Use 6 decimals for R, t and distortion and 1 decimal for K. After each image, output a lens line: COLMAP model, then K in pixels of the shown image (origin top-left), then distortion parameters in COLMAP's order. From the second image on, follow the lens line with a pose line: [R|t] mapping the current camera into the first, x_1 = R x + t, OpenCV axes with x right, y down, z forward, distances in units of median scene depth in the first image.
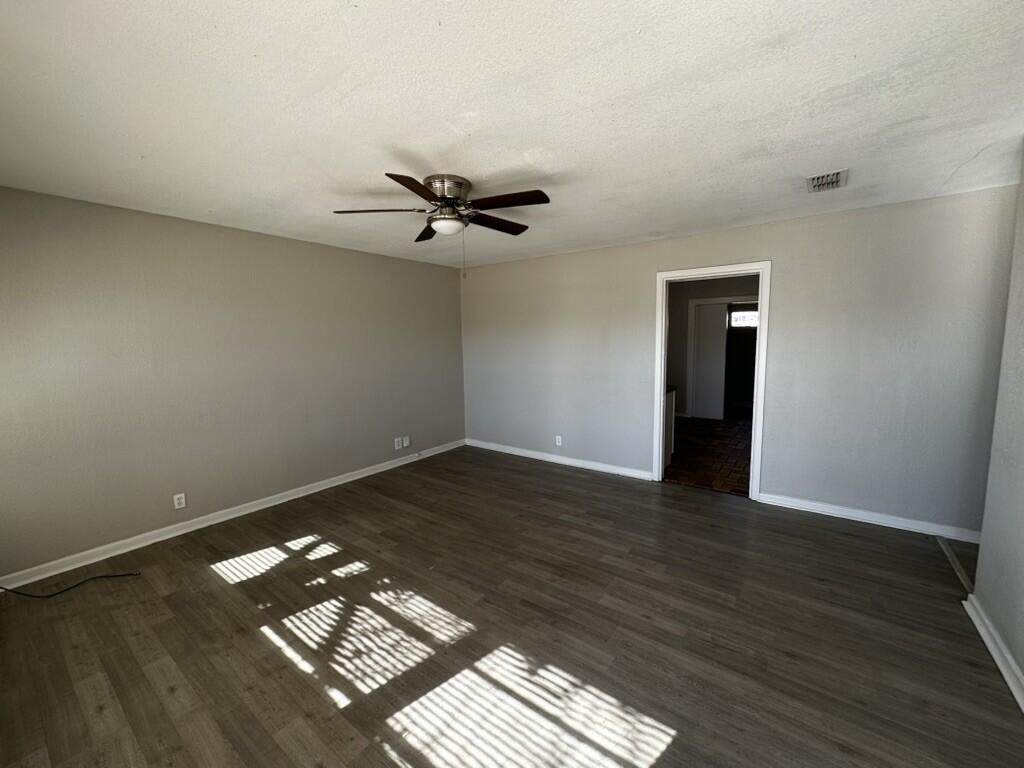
lens RADIAL K [[408.2, 0, 512.4], [0, 408.2, 383.5], [0, 0, 1]] dist [-0.000633, -0.000433]
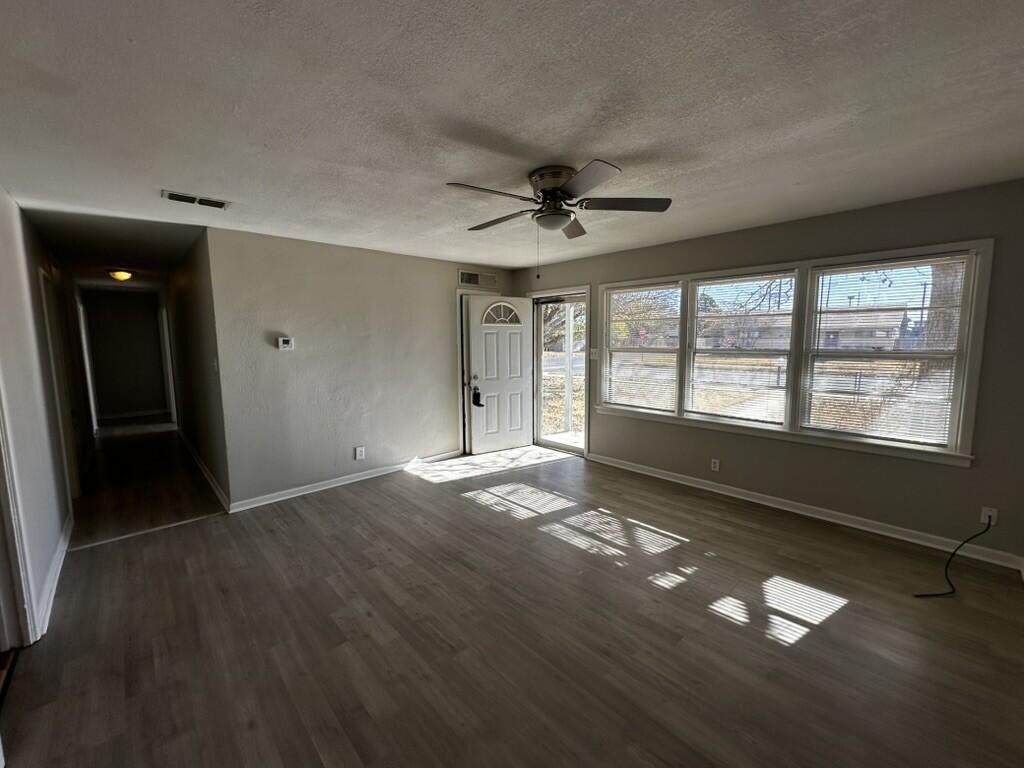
lens RADIAL K [[408.2, 0, 512.0], [0, 408.2, 383.1], [0, 0, 1]] dist [-0.000633, -0.000433]
pose [[-0.984767, 0.006707, 0.173748, -0.257507], [0.045228, 0.974740, 0.218717, -0.259266], [-0.167892, 0.223244, -0.960195, 2.291364]]
